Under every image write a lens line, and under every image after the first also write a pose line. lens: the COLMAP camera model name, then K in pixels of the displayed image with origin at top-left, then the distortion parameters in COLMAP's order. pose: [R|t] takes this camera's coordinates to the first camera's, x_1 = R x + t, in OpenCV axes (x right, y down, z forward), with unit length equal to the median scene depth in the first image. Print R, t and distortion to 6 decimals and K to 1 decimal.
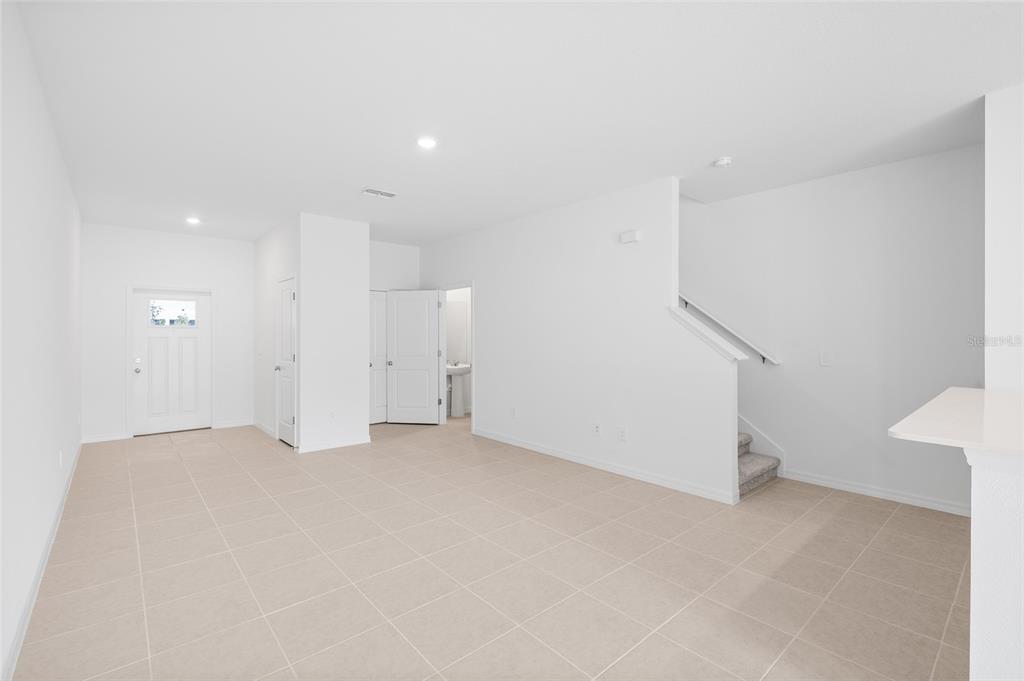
lens RADIAL K [[455.7, 0, 510.9], [0, 455.7, 337.5], [0, 0, 1]] dist [-0.001780, -0.000638]
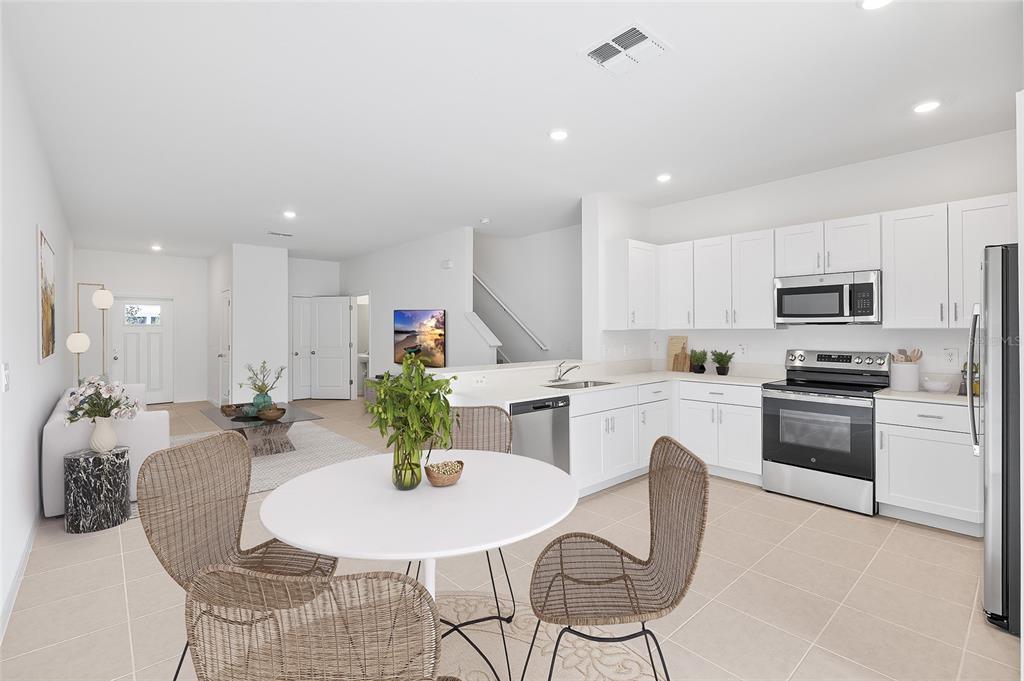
lens RADIAL K [[469.6, 0, 514.3], [0, 469.6, 332.0], [0, 0, 1]] dist [0.000751, 0.000747]
pose [[0.999968, -0.002118, 0.007699, 0.305343], [0.002142, 0.999993, -0.003008, 0.002818], [-0.007692, 0.003025, 0.999966, -0.350066]]
